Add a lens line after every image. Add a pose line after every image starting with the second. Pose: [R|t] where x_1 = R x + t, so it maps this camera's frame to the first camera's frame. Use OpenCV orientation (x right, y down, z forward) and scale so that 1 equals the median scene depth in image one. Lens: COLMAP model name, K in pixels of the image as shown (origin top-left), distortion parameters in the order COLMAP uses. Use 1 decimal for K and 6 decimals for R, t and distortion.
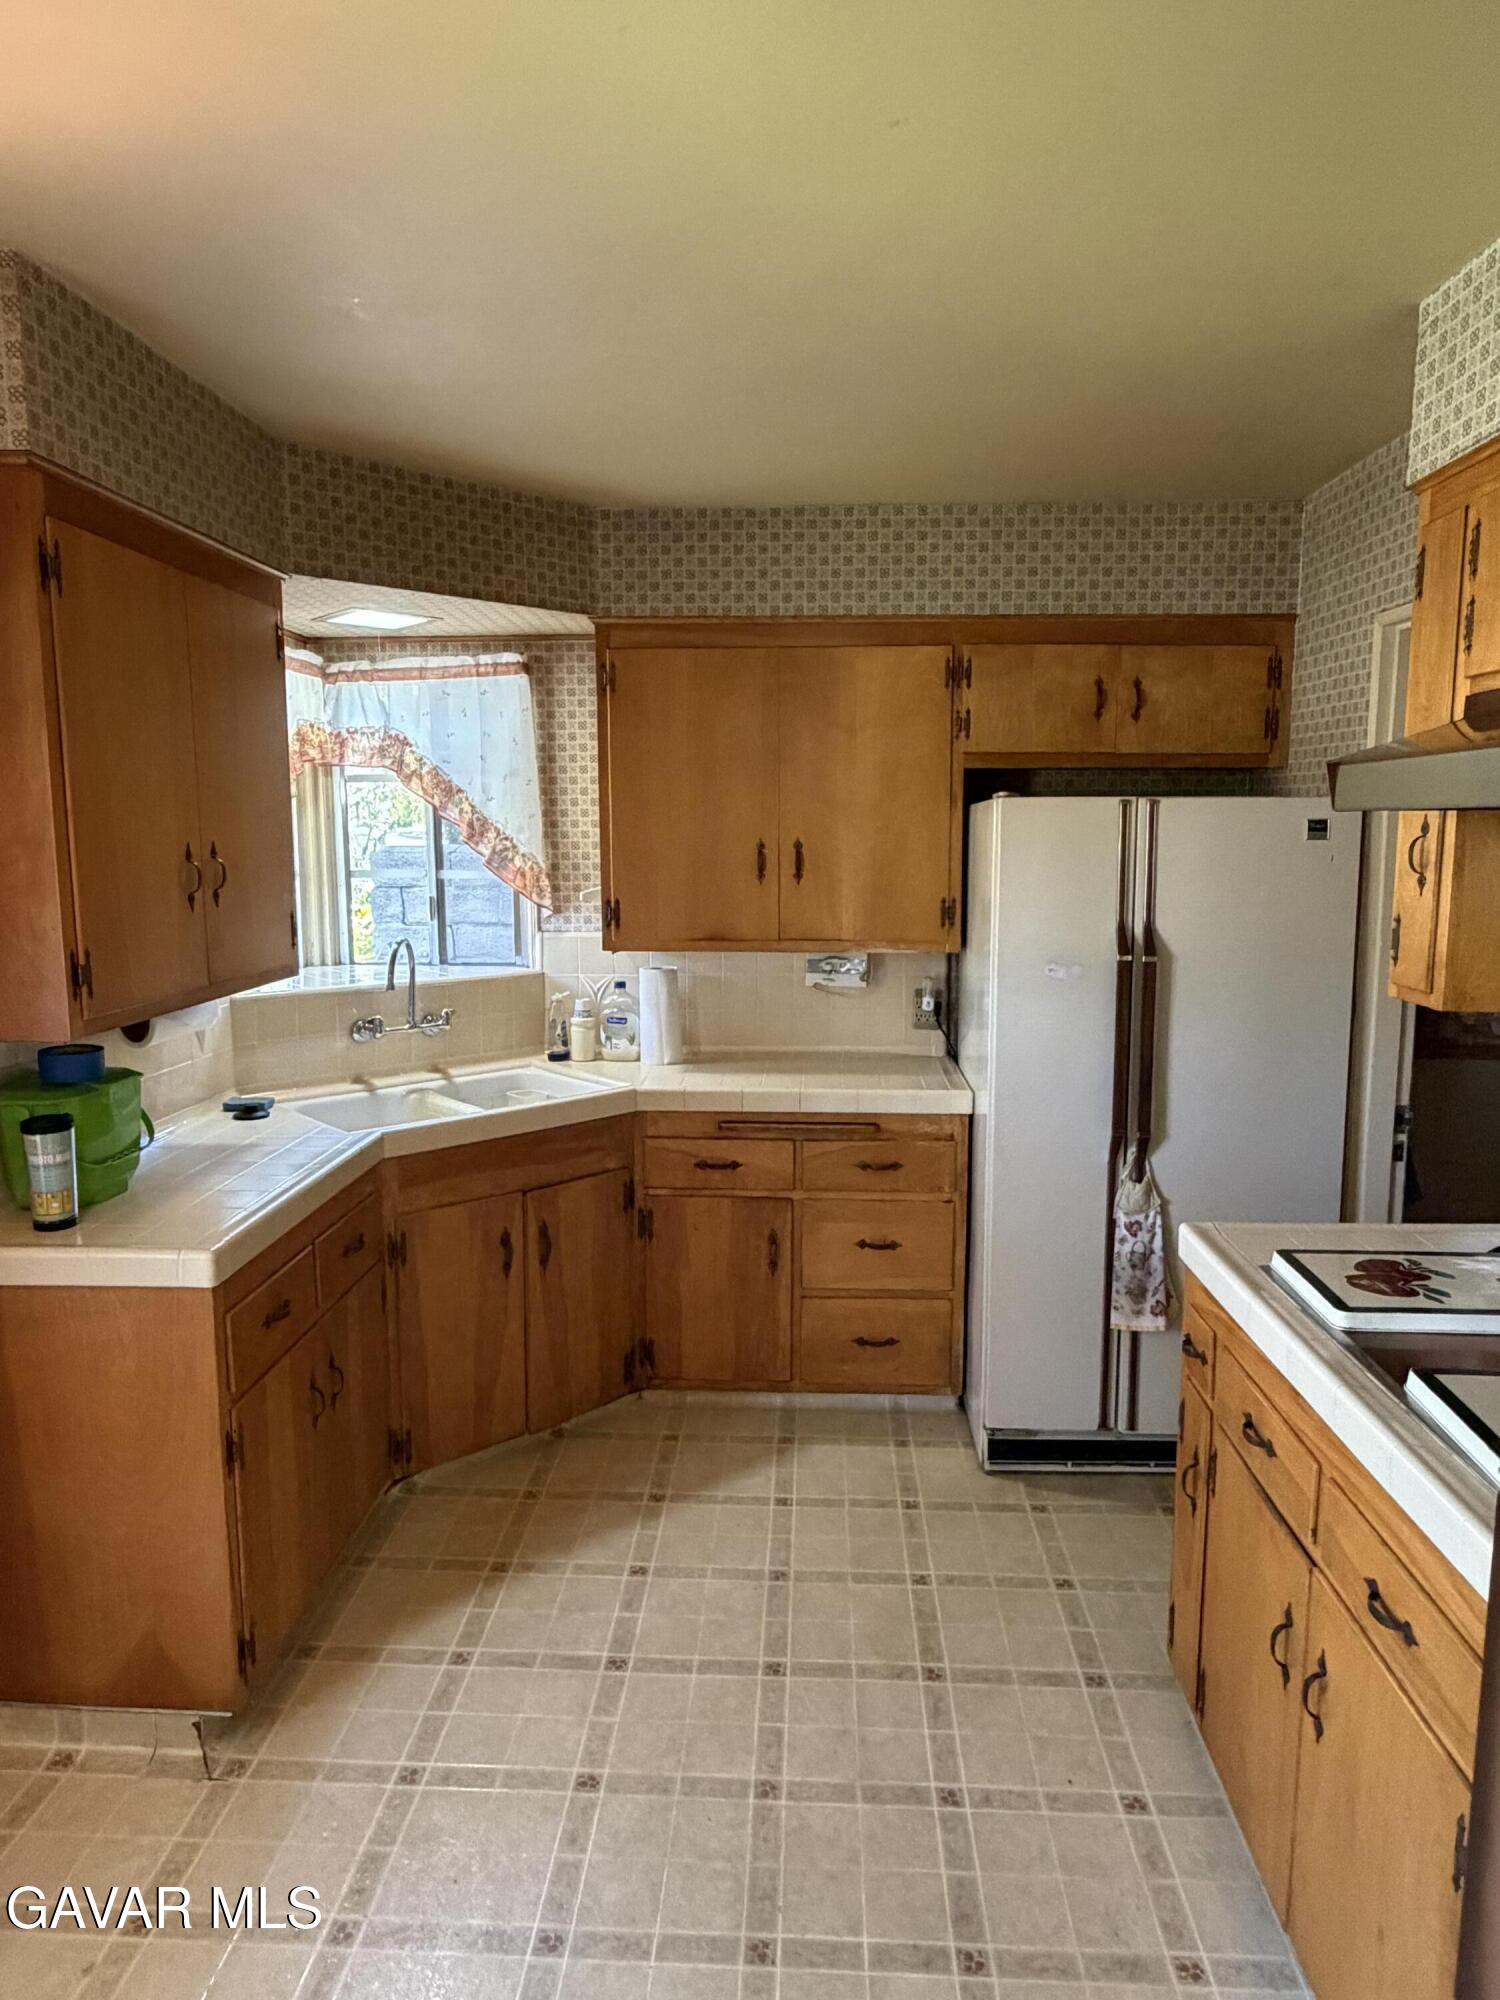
lens RADIAL K [[1254.8, 0, 750.0], [0, 1254.8, 1000.0], [0, 0, 1]] dist [0.000288, 0.003958]
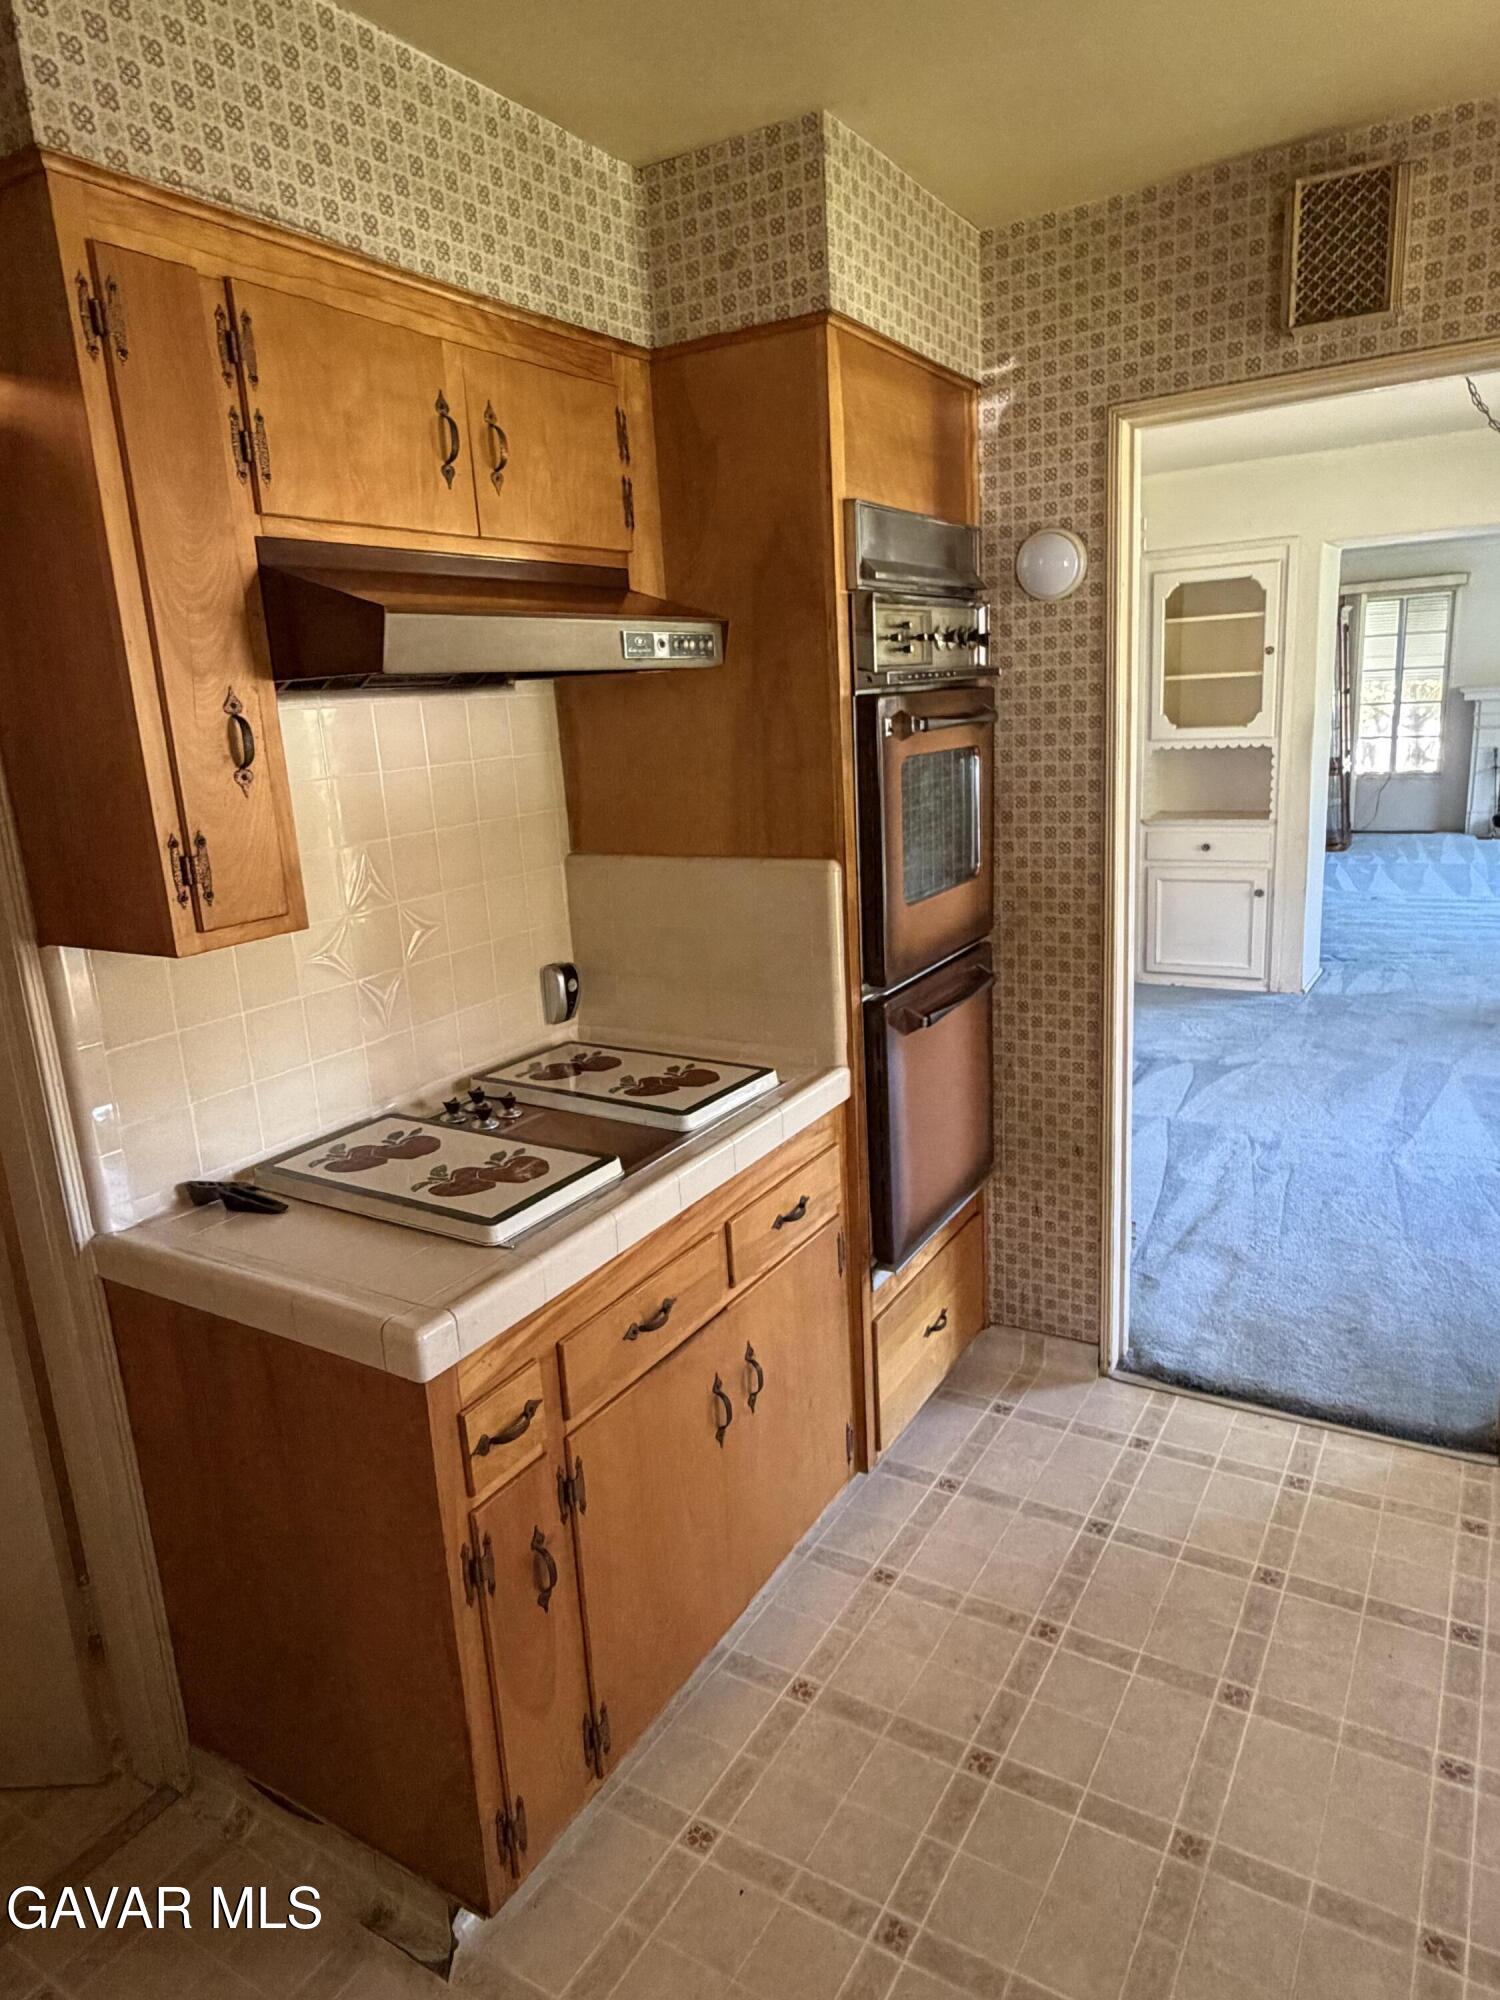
lens RADIAL K [[1254.8, 0, 750.0], [0, 1254.8, 1000.0], [0, 0, 1]] dist [0.000288, 0.003958]
pose [[-0.876312, -0.066888, 0.477078, -0.111065], [0.118605, 0.929876, 0.348229, -0.217090], [-0.466916, 0.361741, -0.806928, 1.684389]]
